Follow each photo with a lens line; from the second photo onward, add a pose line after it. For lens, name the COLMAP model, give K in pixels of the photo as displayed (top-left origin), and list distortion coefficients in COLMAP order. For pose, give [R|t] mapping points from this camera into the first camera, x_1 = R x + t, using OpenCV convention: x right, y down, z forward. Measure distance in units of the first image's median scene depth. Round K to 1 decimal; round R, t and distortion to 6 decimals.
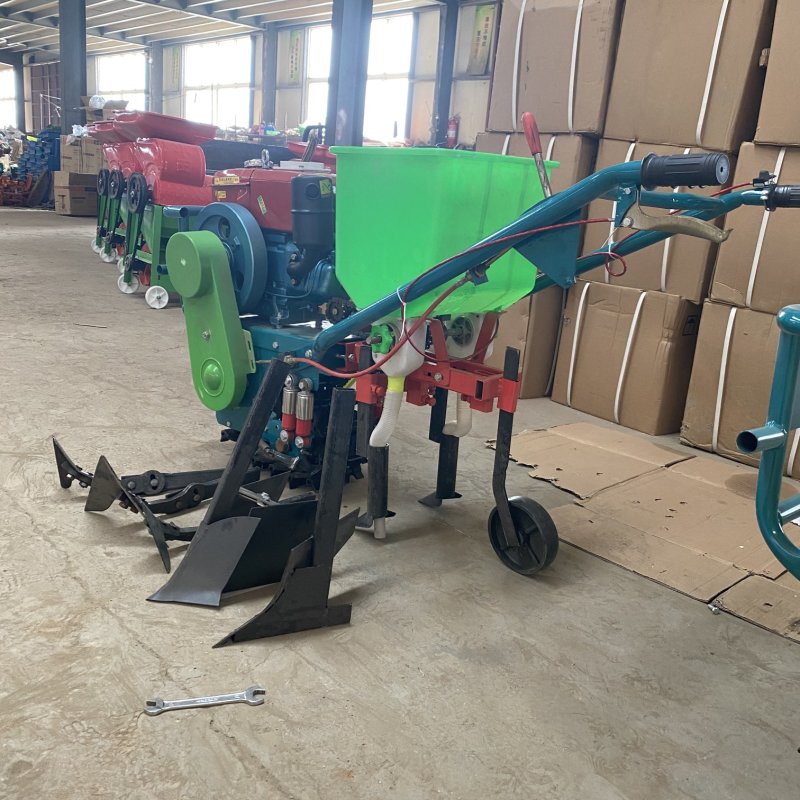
lens RADIAL K [[811.7, 0, 397.9], [0, 811.7, 401.1], [0, 0, 1]] dist [0.017933, -0.020379]
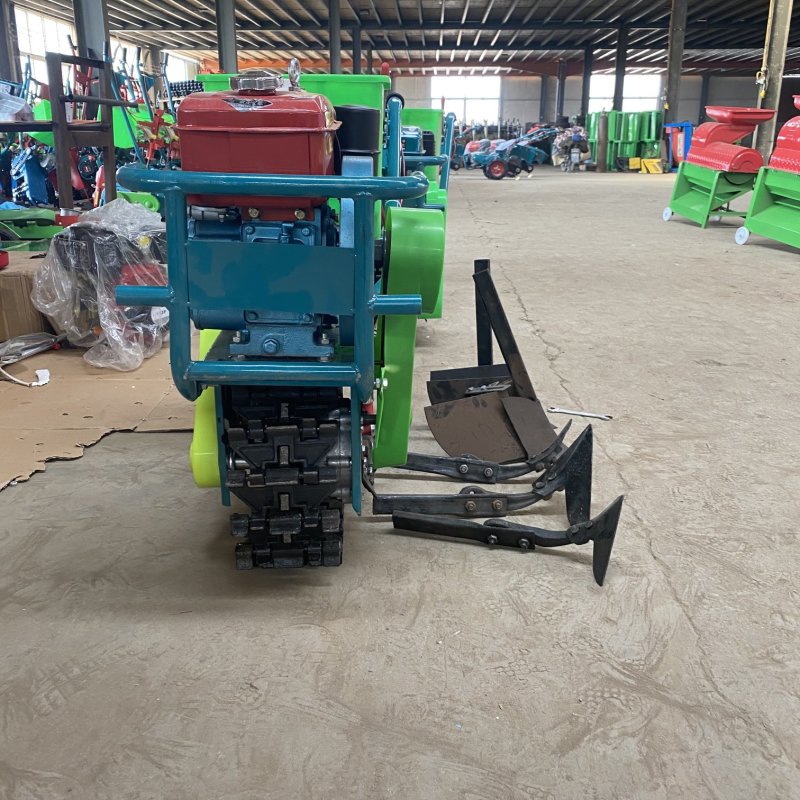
lens RADIAL K [[811.7, 0, 397.9], [0, 811.7, 401.1], [0, 0, 1]] dist [0.017933, -0.020379]
pose [[-0.717474, -0.290300, 0.633211, -0.813906], [0.115972, 0.846556, 0.519513, -0.491634], [-0.686863, 0.446172, -0.573716, 1.726839]]
